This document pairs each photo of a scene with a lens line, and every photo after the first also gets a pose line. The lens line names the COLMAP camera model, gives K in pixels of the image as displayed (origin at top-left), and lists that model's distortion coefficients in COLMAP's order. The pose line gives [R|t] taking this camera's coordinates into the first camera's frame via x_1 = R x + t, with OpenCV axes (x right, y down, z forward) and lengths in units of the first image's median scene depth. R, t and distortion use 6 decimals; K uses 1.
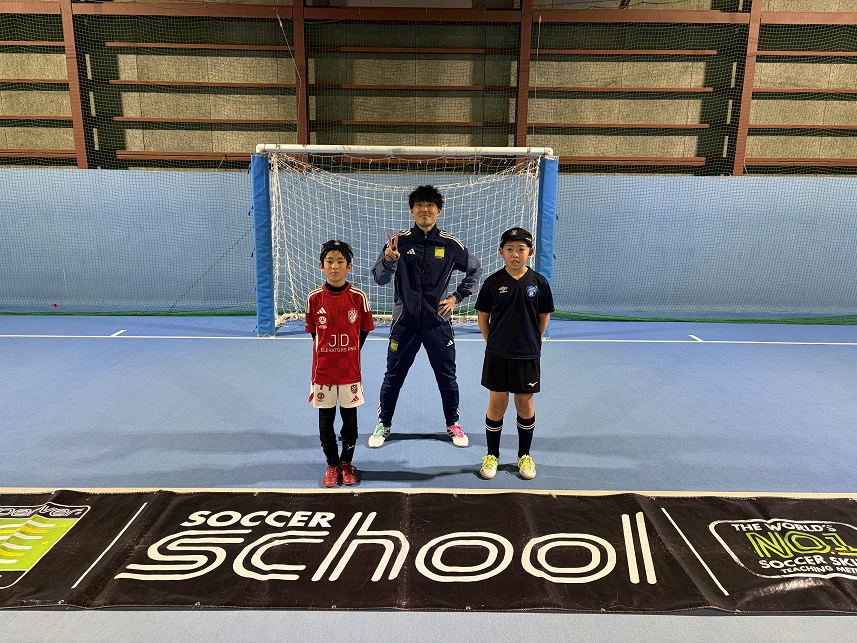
lens RADIAL K [[677.2, 0, 421.4], [0, 677.2, 333.1], [0, 0, 1]] dist [0.016122, -0.007244]
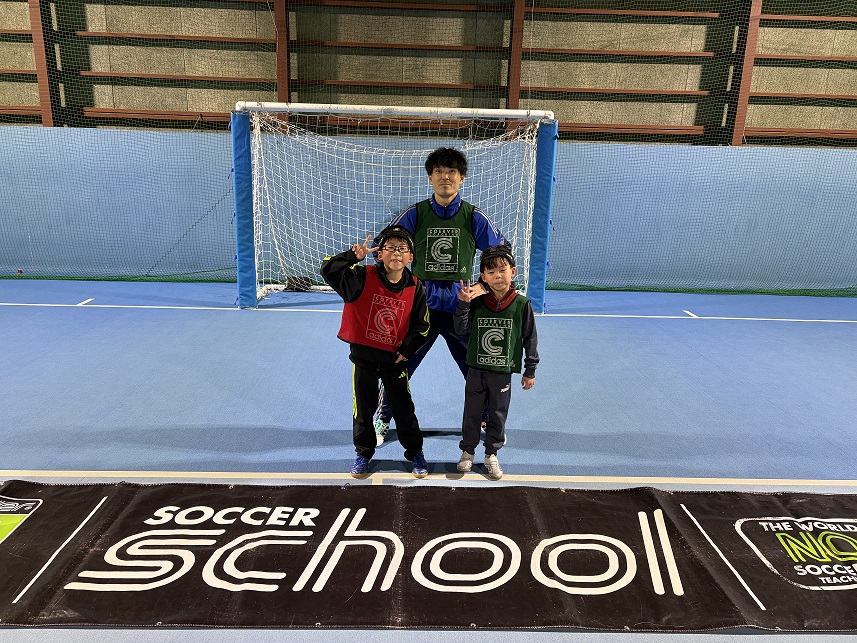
lens RADIAL K [[677.2, 0, 421.4], [0, 677.2, 333.1], [0, 0, 1]] dist [0.016122, -0.007244]
pose [[0.999565, 0.009281, 0.027989, -0.006537], [-0.010453, 0.999061, 0.042048, -0.001653], [-0.027573, -0.042322, 0.998723, 0.036665]]
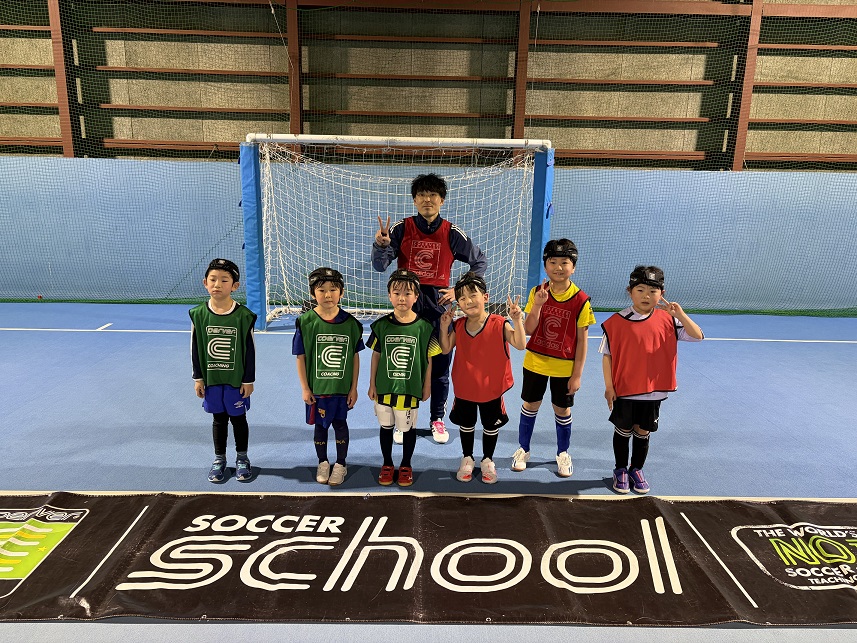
lens RADIAL K [[682.0, 0, 417.5], [0, 682.0, 334.8], [0, 0, 1]] dist [0.010721, -0.001017]
pose [[0.999883, 0.005306, 0.014358, -0.012319], [-0.005478, 0.999913, 0.011986, -0.002199], [-0.014293, -0.012063, 0.999825, 0.010042]]
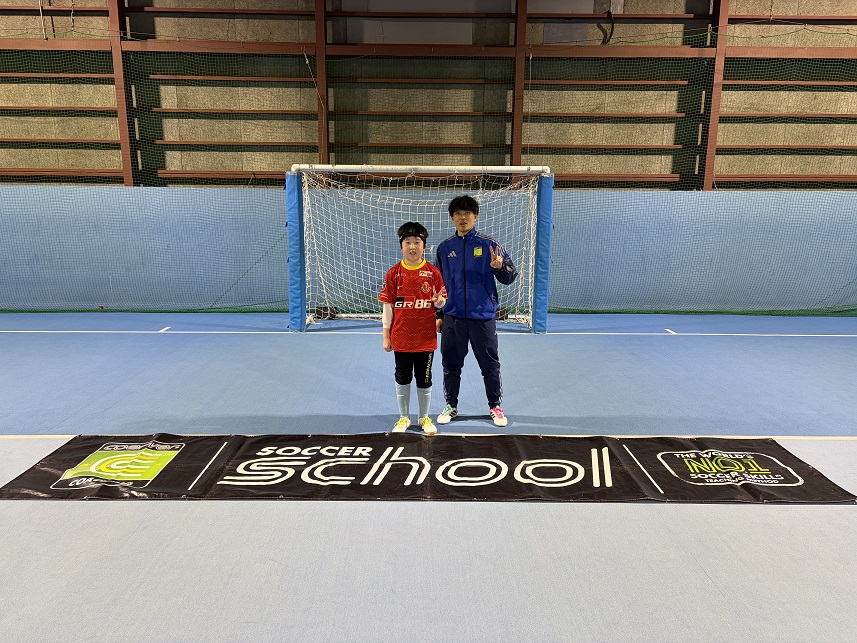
lens RADIAL K [[653.6, 0, 426.7], [0, 653.6, 328.9], [0, 0, 1]] dist [0.014340, -0.004205]
pose [[0.999984, -0.004114, 0.003950, -0.008542], [0.004194, 0.999780, -0.020550, 0.020374], [-0.003865, 0.020566, 0.999781, -0.086590]]
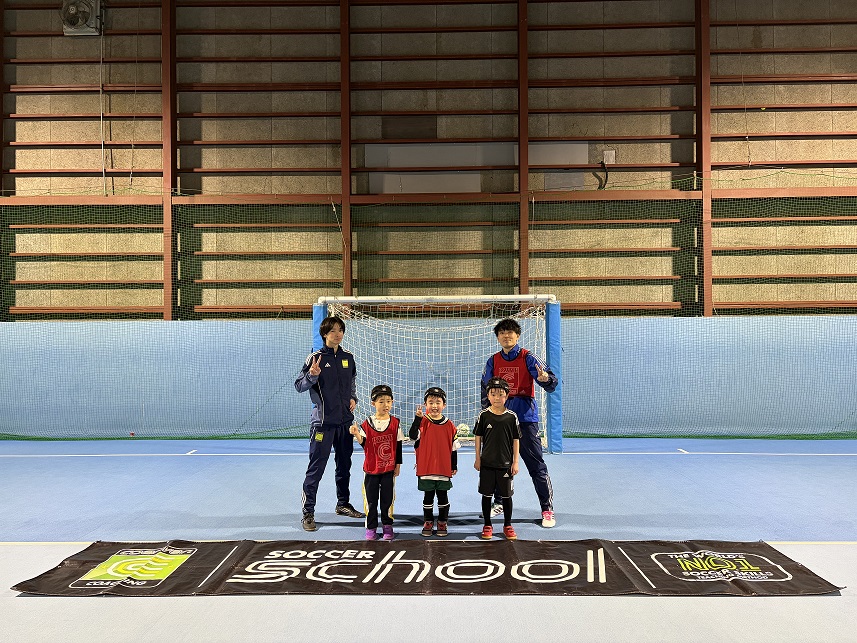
lens RADIAL K [[644.4, 0, 428.5], [0, 644.4, 322.1], [0, 0, 1]] dist [0.016627, 0.005067]
pose [[0.999382, -0.017774, -0.030322, 0.008325], [0.010148, 0.971891, -0.235213, 0.040694], [0.033651, 0.234760, 0.971471, -0.117819]]
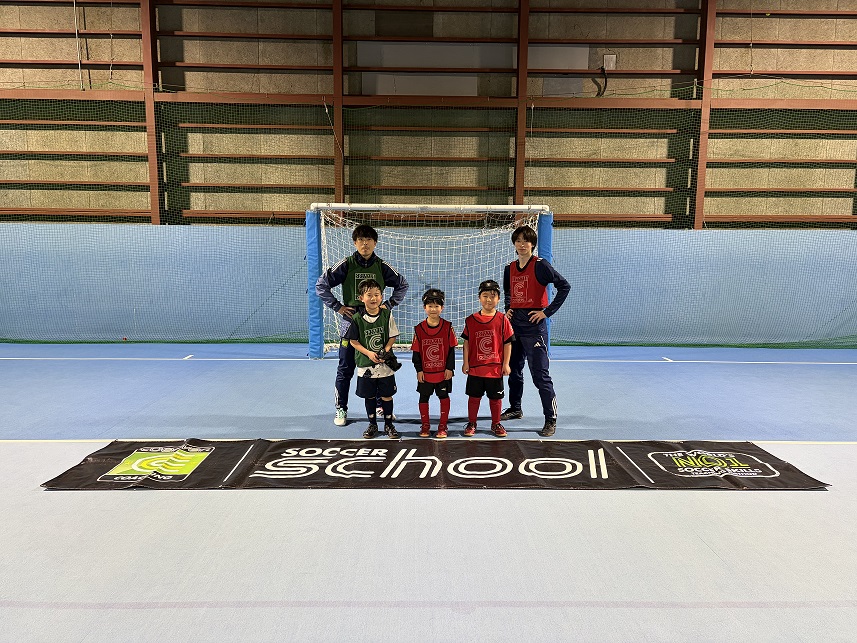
lens RADIAL K [[641.9, 0, 435.7], [0, 641.9, 320.0], [0, 0, 1]] dist [0.017070, -0.003775]
pose [[0.999964, -0.002830, 0.008016, -0.012147], [0.003614, 0.995026, -0.099546, 0.041929], [-0.007695, 0.099571, 0.995001, -0.121201]]
